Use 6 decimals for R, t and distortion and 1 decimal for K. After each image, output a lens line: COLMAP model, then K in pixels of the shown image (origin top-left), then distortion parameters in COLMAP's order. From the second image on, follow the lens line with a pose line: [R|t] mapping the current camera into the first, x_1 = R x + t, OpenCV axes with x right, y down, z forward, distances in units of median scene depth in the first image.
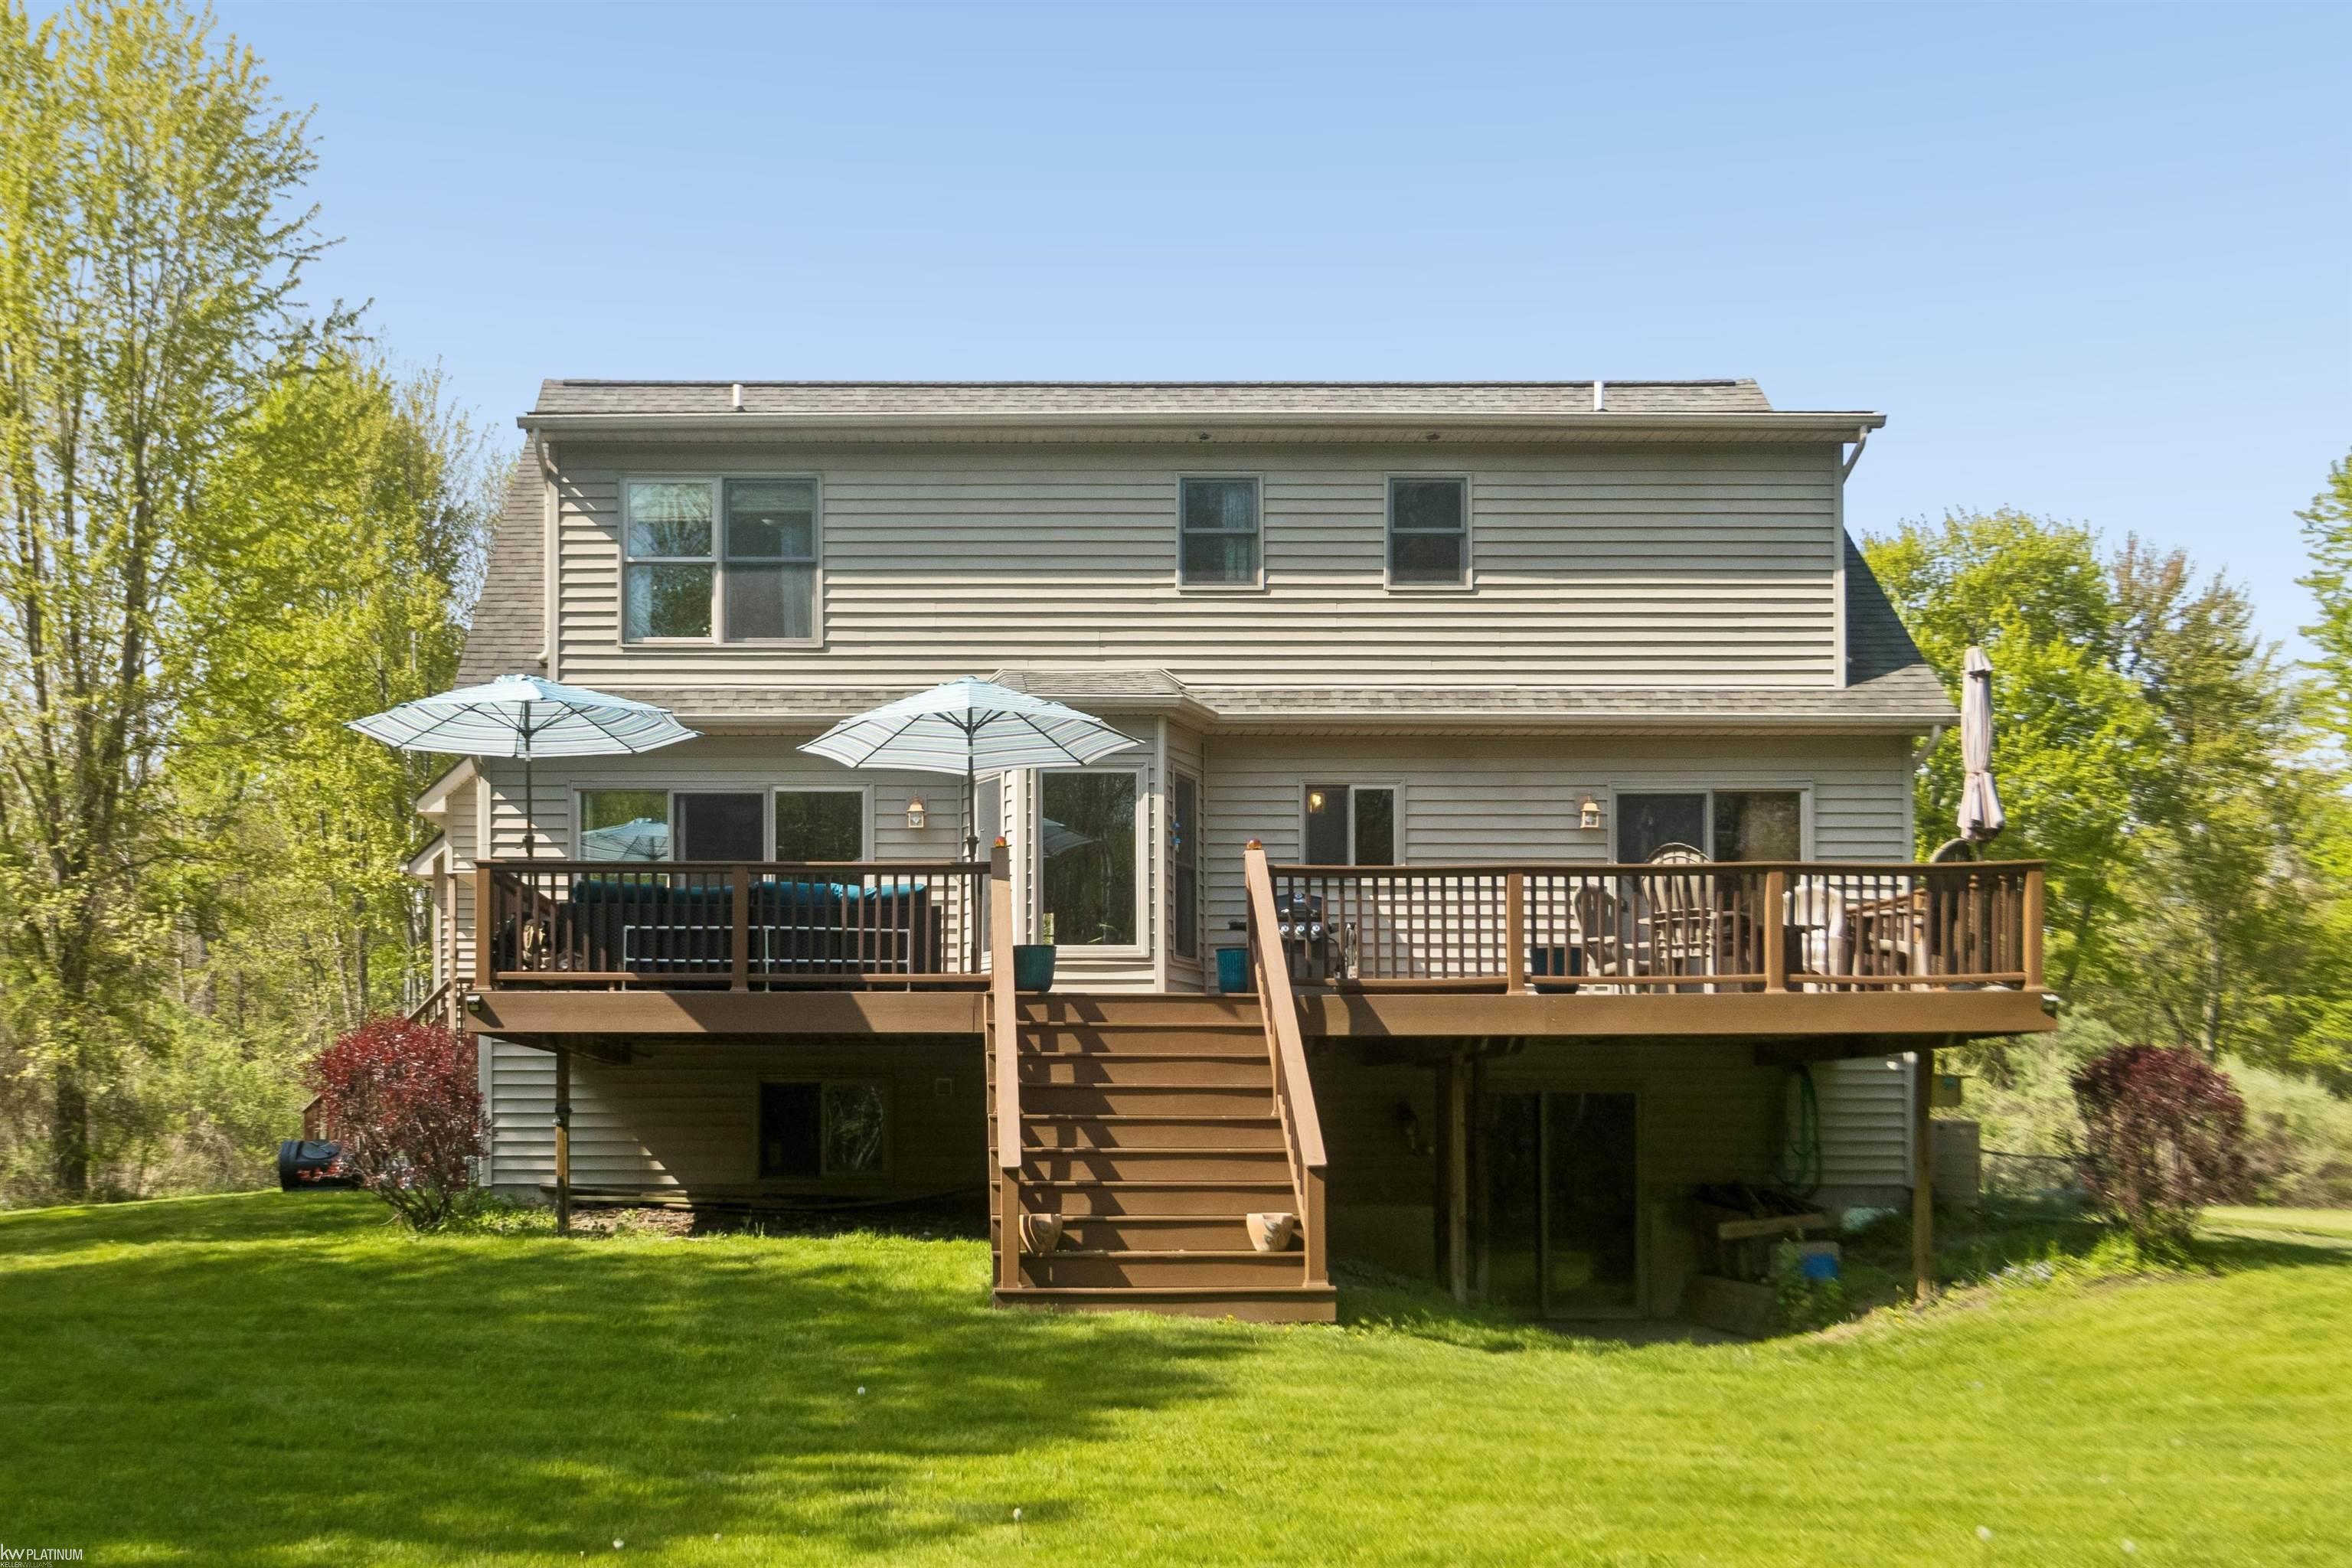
lens RADIAL K [[2118.4, 0, 1176.0], [0, 2118.4, 784.0], [0, 0, 1]] dist [0.006470, -0.000511]
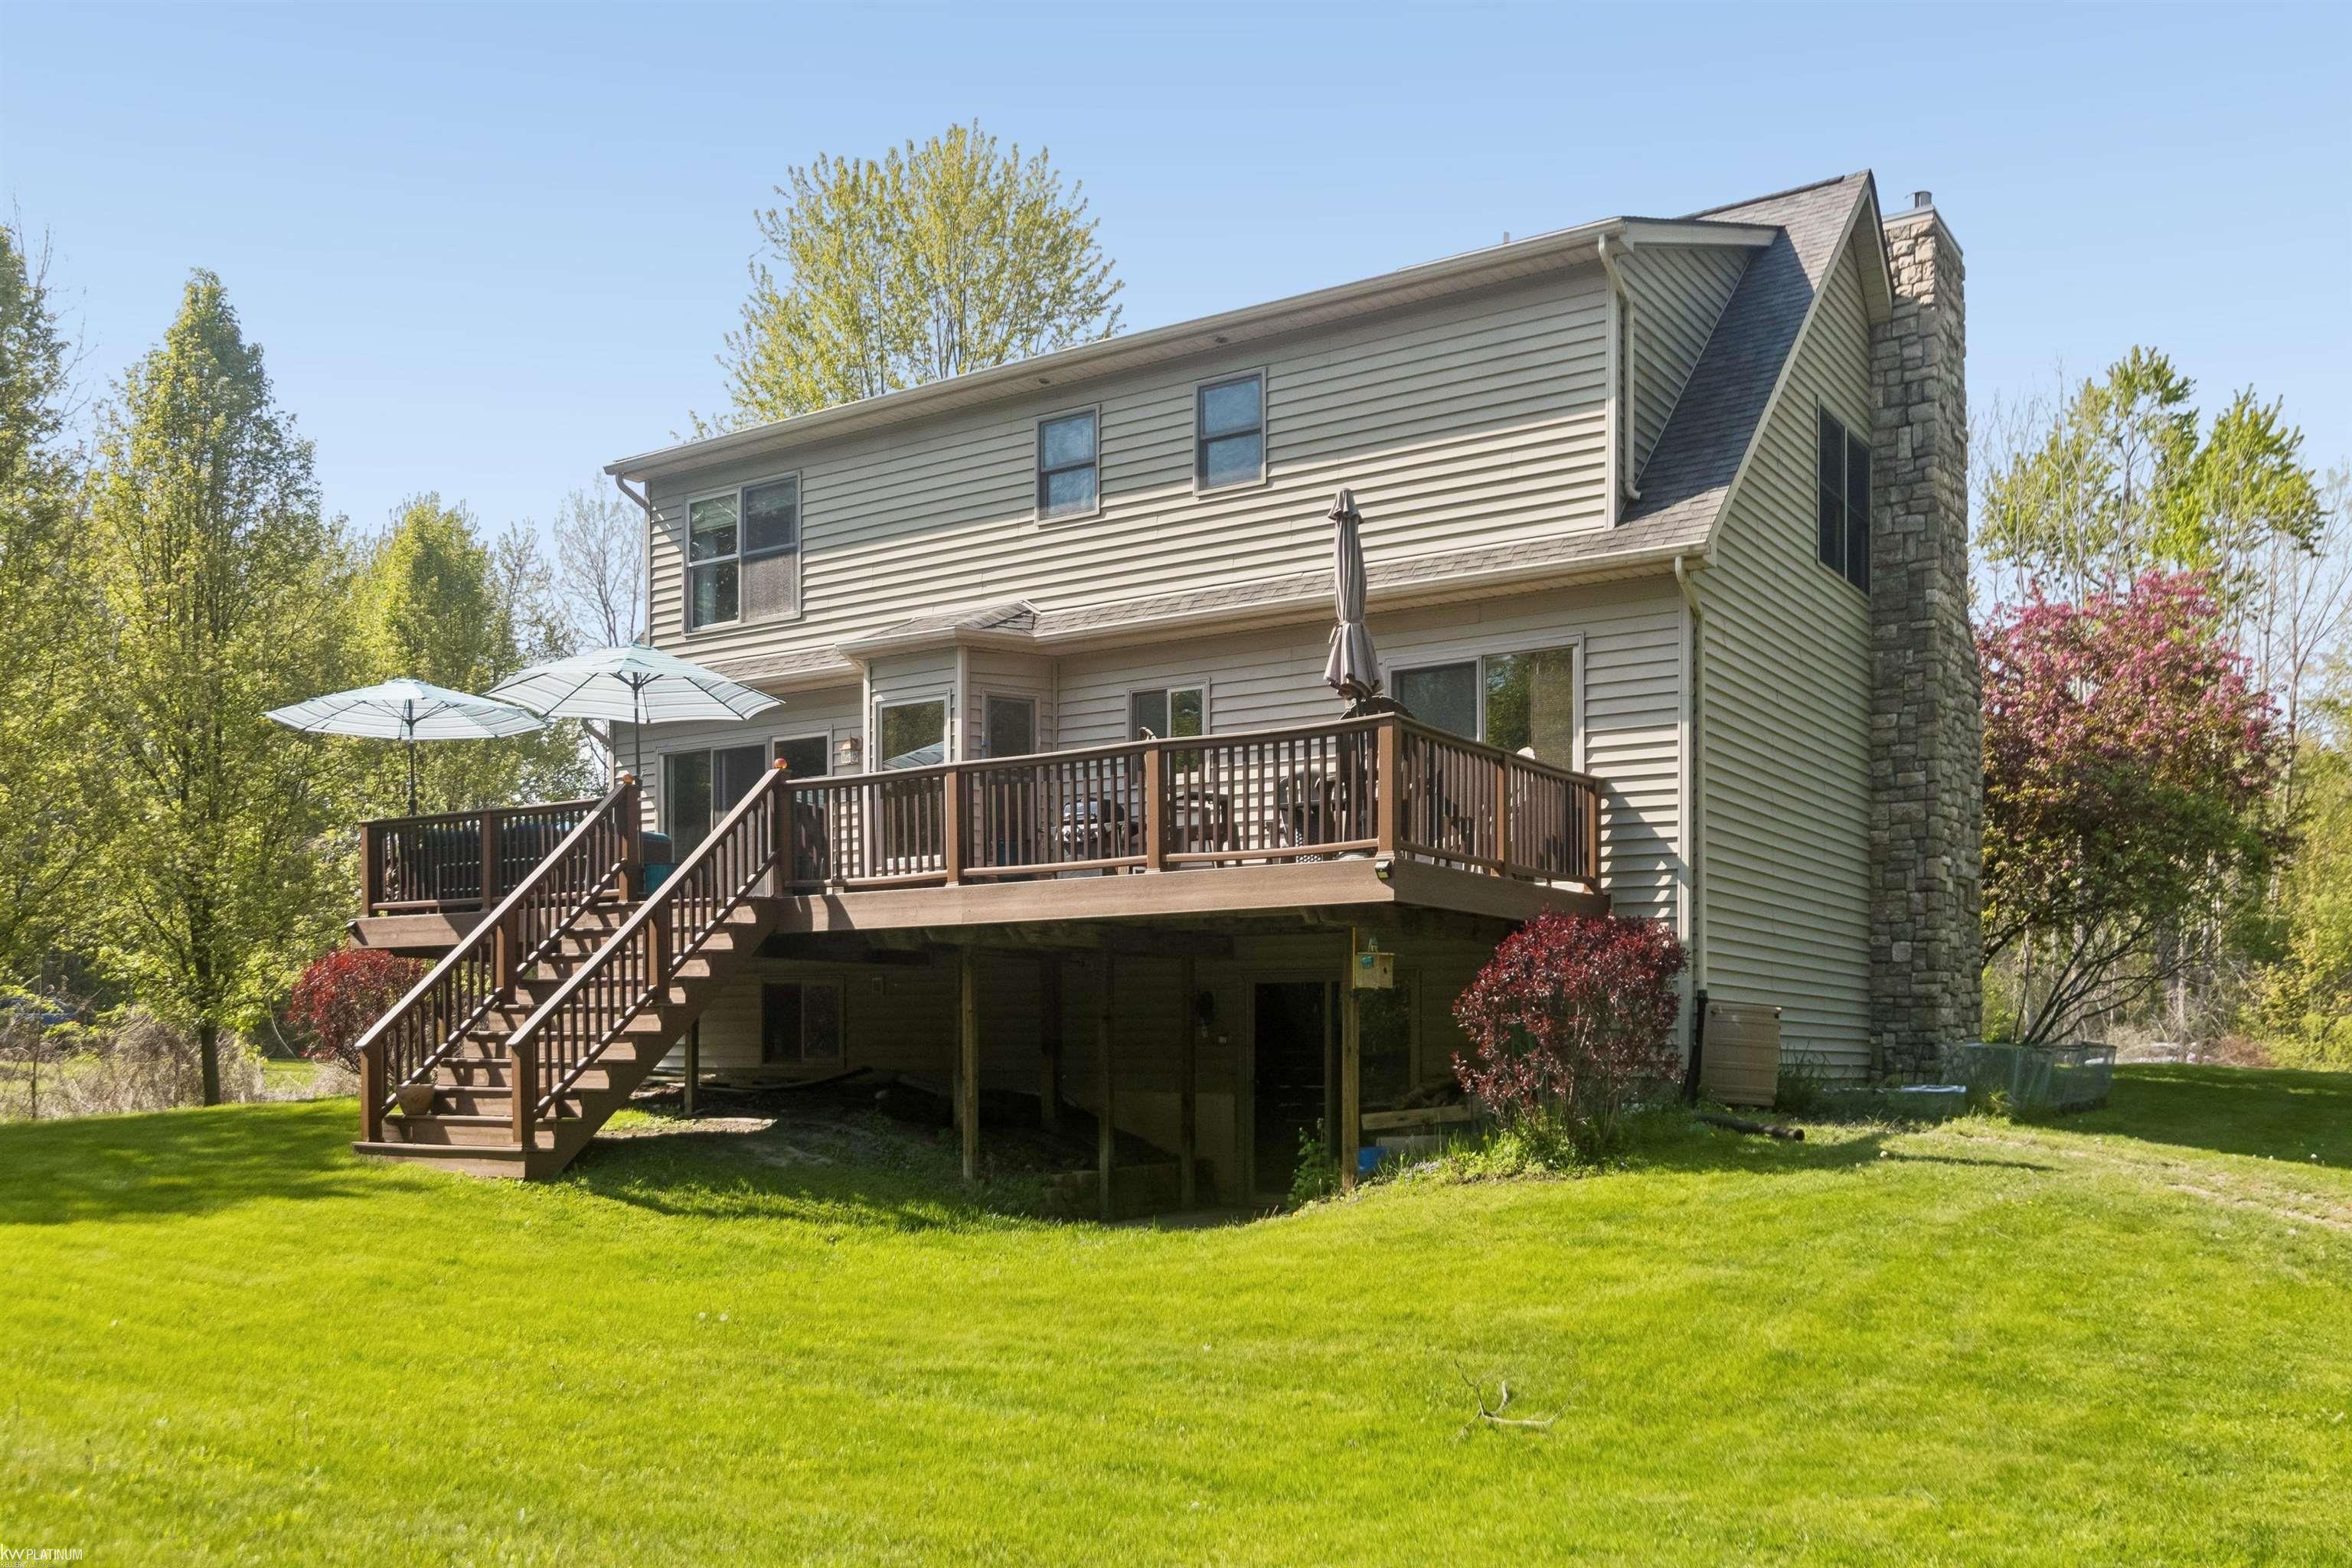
lens RADIAL K [[1969.3, 0, 1176.0], [0, 1969.3, 784.0], [0, 0, 1]] dist [-0.003490, -0.000392]
pose [[0.827986, -0.071786, -0.556134, 0.616589], [0.093272, 0.995587, 0.010356, 0.036890], [0.552937, -0.060446, 0.831028, 0.192440]]
